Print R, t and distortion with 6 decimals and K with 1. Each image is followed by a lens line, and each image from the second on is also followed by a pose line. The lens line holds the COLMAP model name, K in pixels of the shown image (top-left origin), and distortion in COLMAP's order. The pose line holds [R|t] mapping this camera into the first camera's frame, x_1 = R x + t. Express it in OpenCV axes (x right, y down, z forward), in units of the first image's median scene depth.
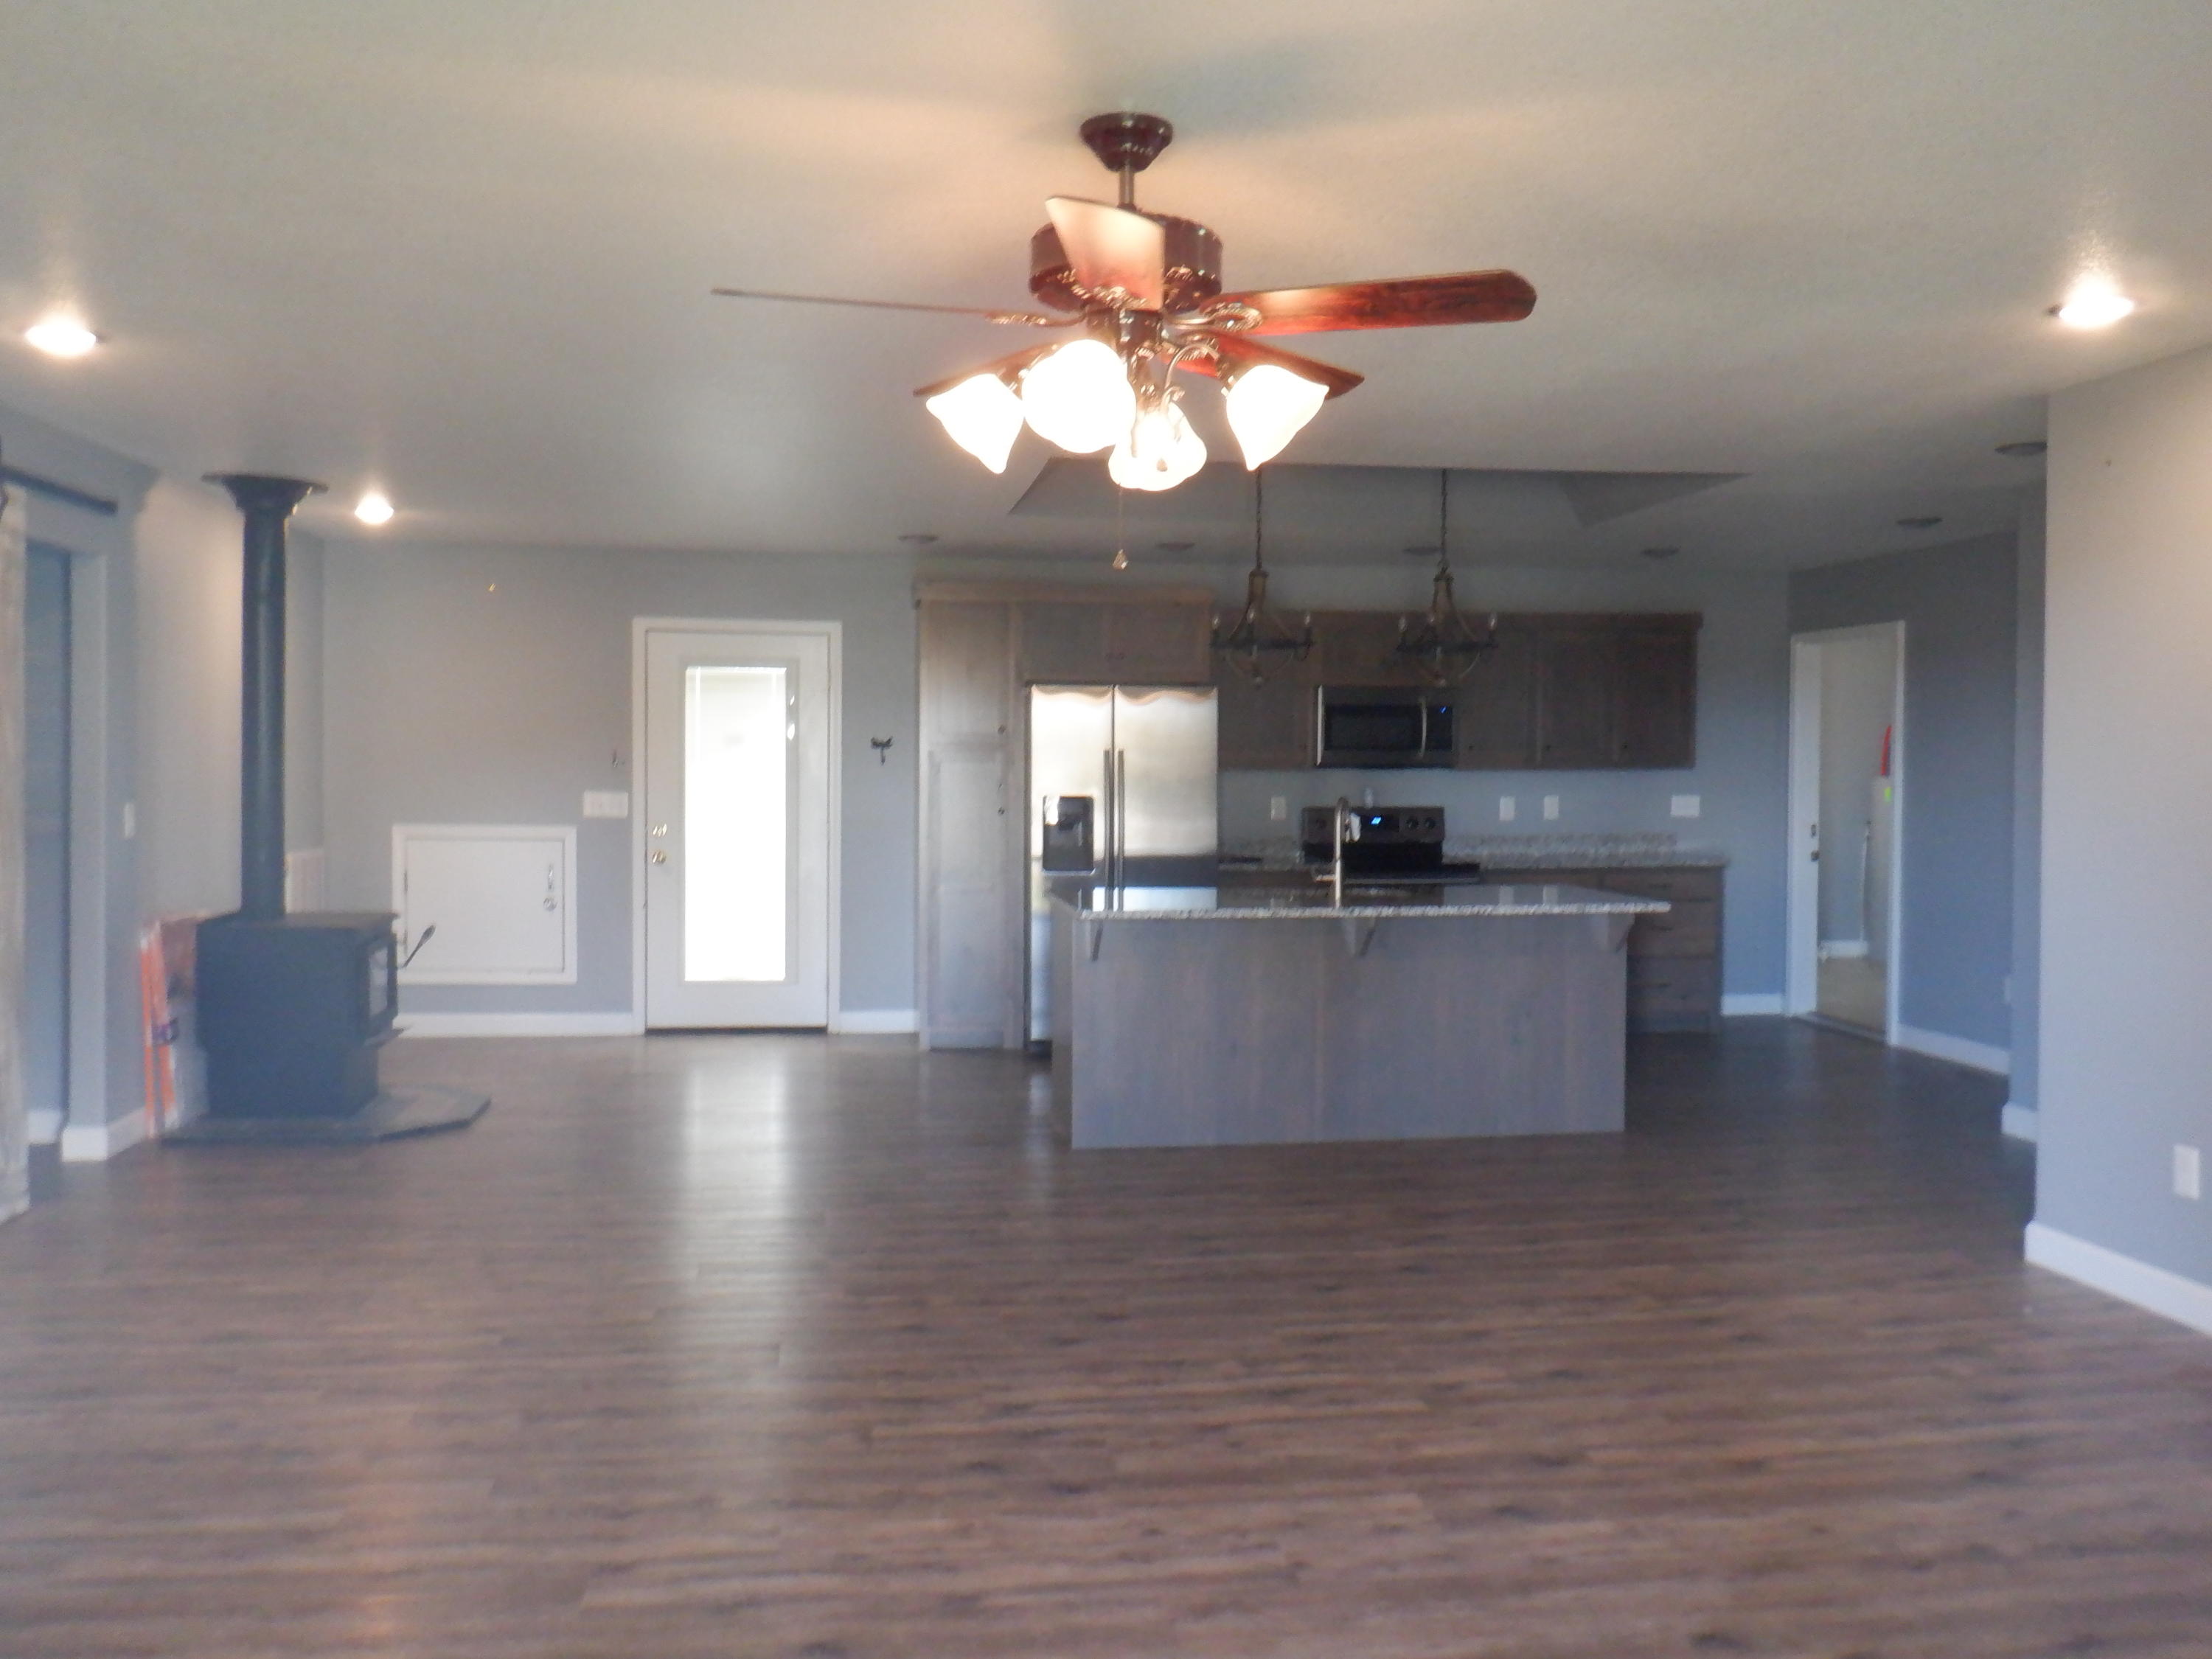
lens RADIAL K [[1790.2, 0, 1115.6], [0, 1790.2, 817.3], [0, 0, 1]] dist [-0.002740, -0.014708]
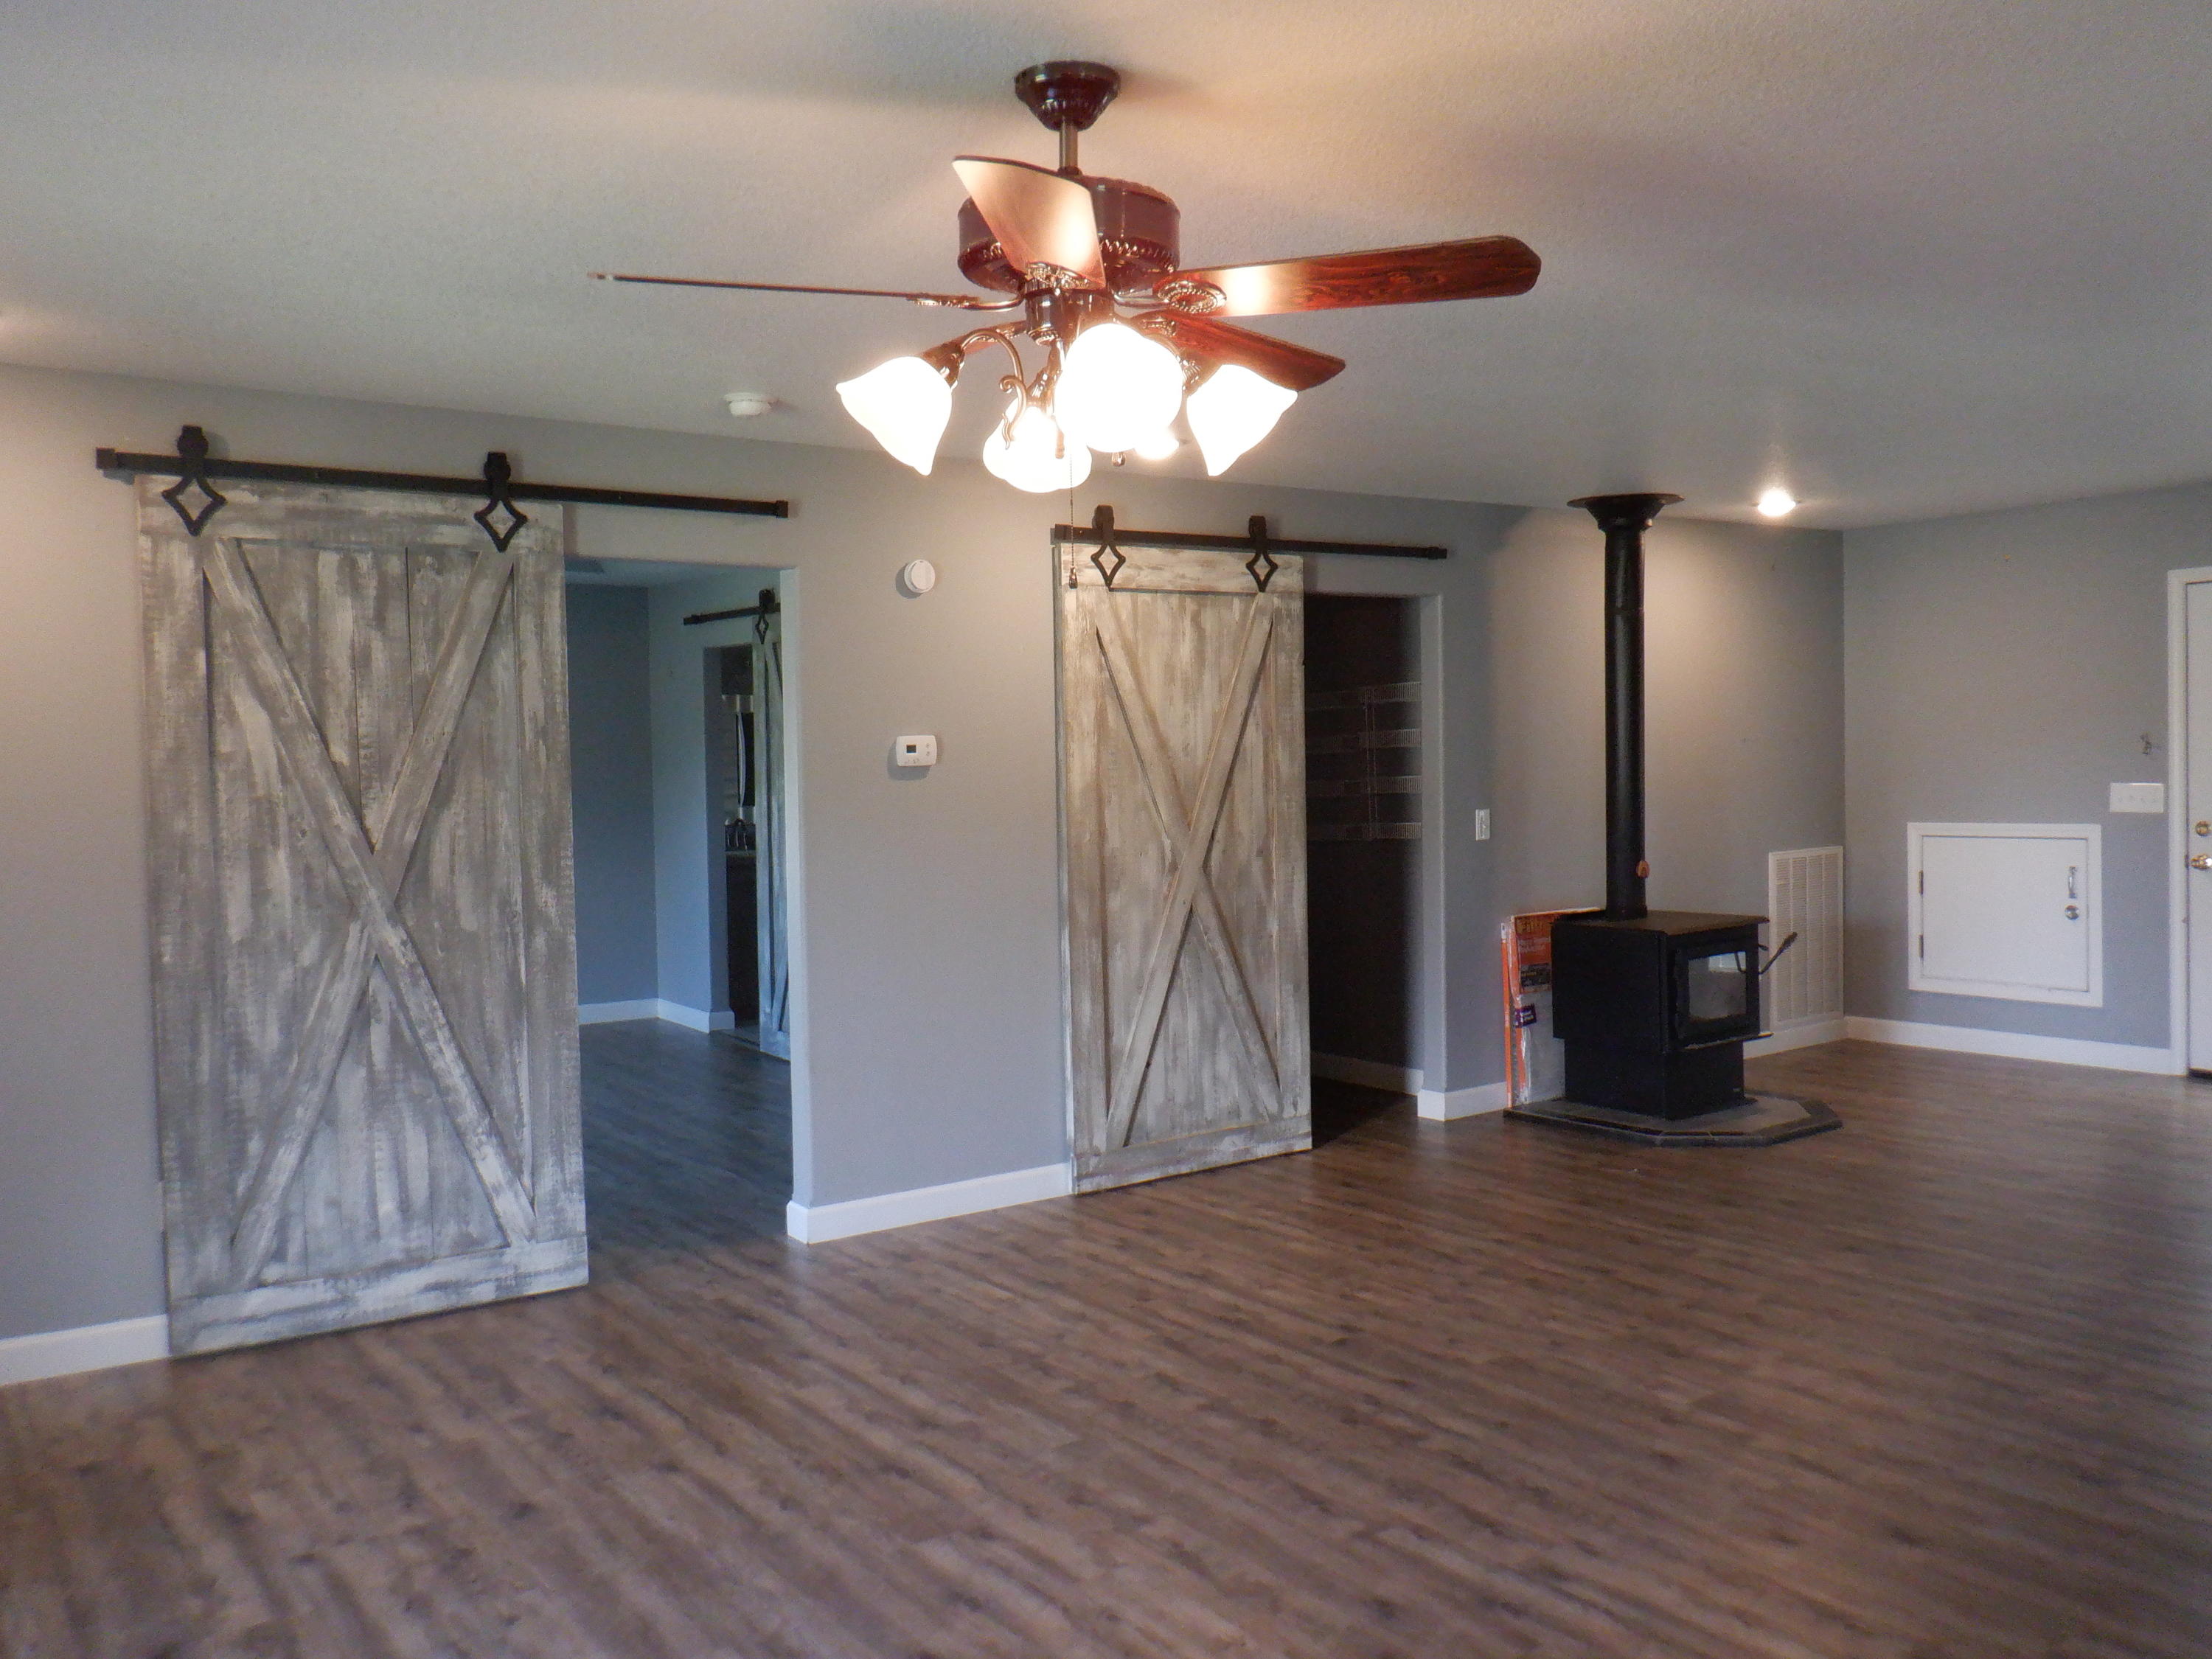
lens RADIAL K [[1790.2, 0, 1115.6], [0, 1790.2, 817.3], [0, 0, 1]] dist [-0.002740, -0.014708]
pose [[0.428787, 0.001187, -0.903405, 0.574995], [0.016233, 0.999828, 0.009019, -0.028776], [0.903260, -0.018532, 0.428694, 0.449195]]
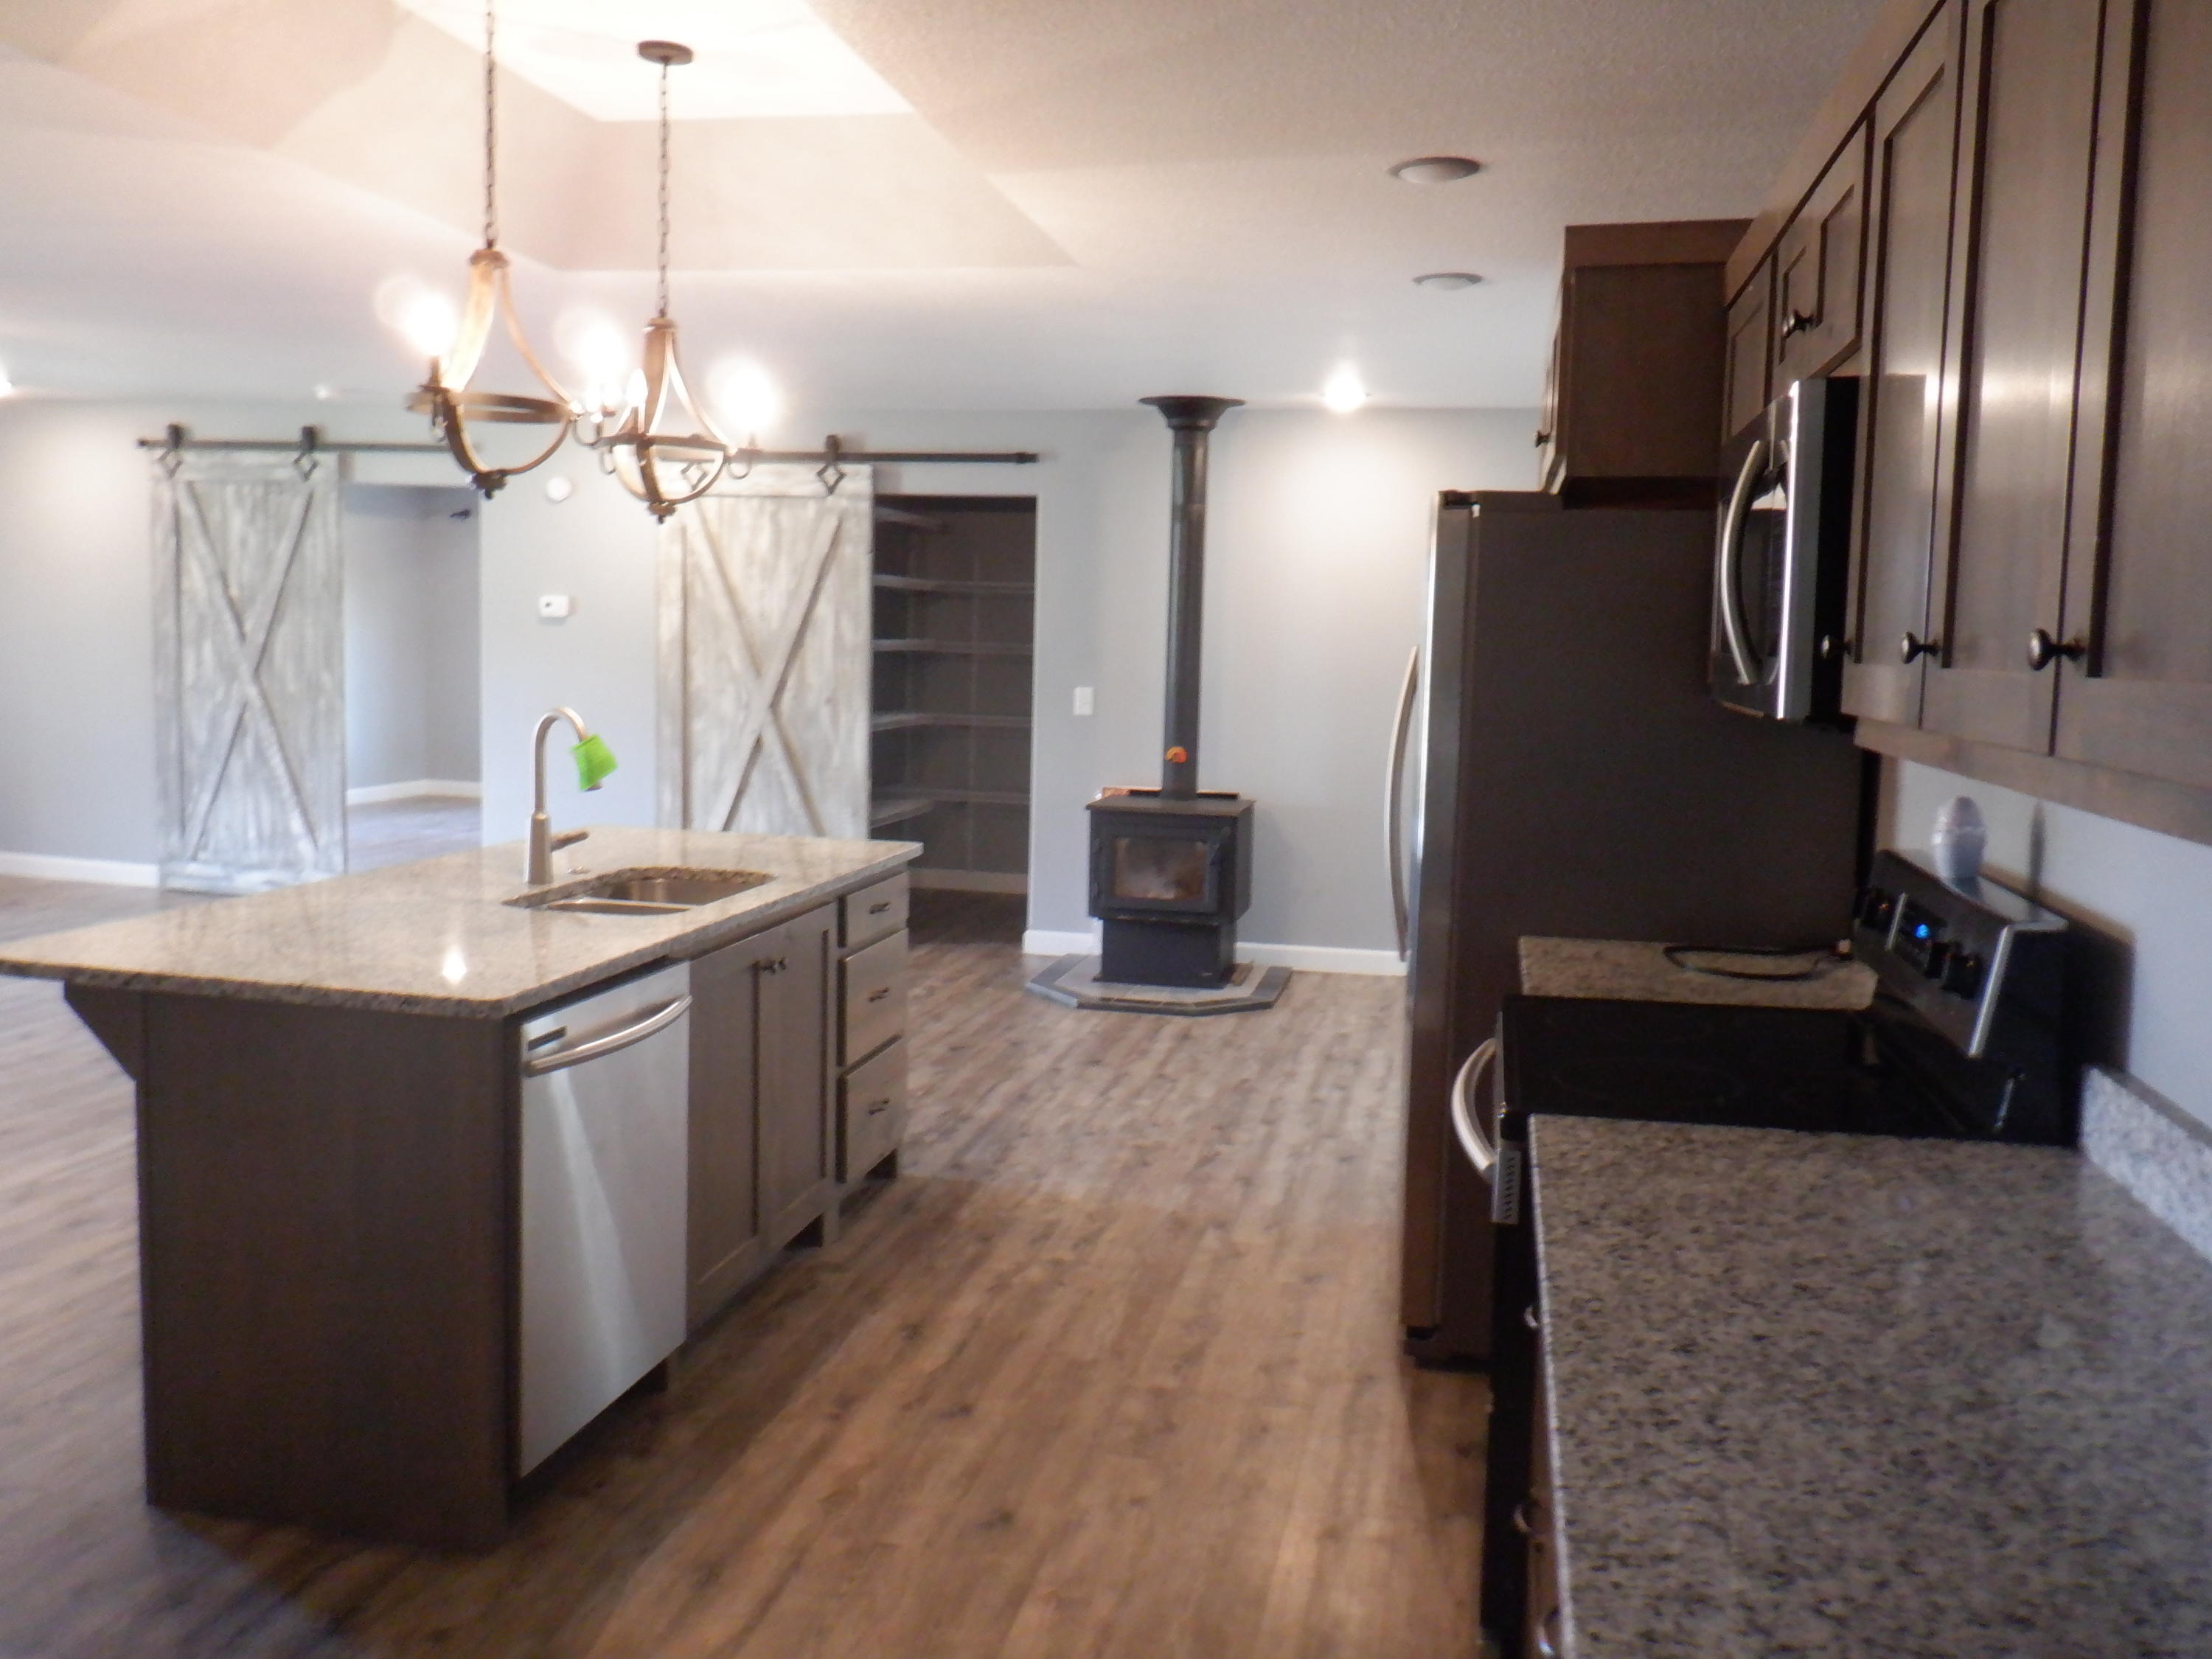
lens RADIAL K [[1790.2, 0, 1115.6], [0, 1790.2, 817.3], [0, 0, 1]] dist [-0.002740, -0.014708]
pose [[-0.369201, 0.068708, -0.926806, 0.944598], [-0.055649, 0.993839, 0.095845, -0.061457], [0.927682, 0.086962, -0.363103, 2.211556]]
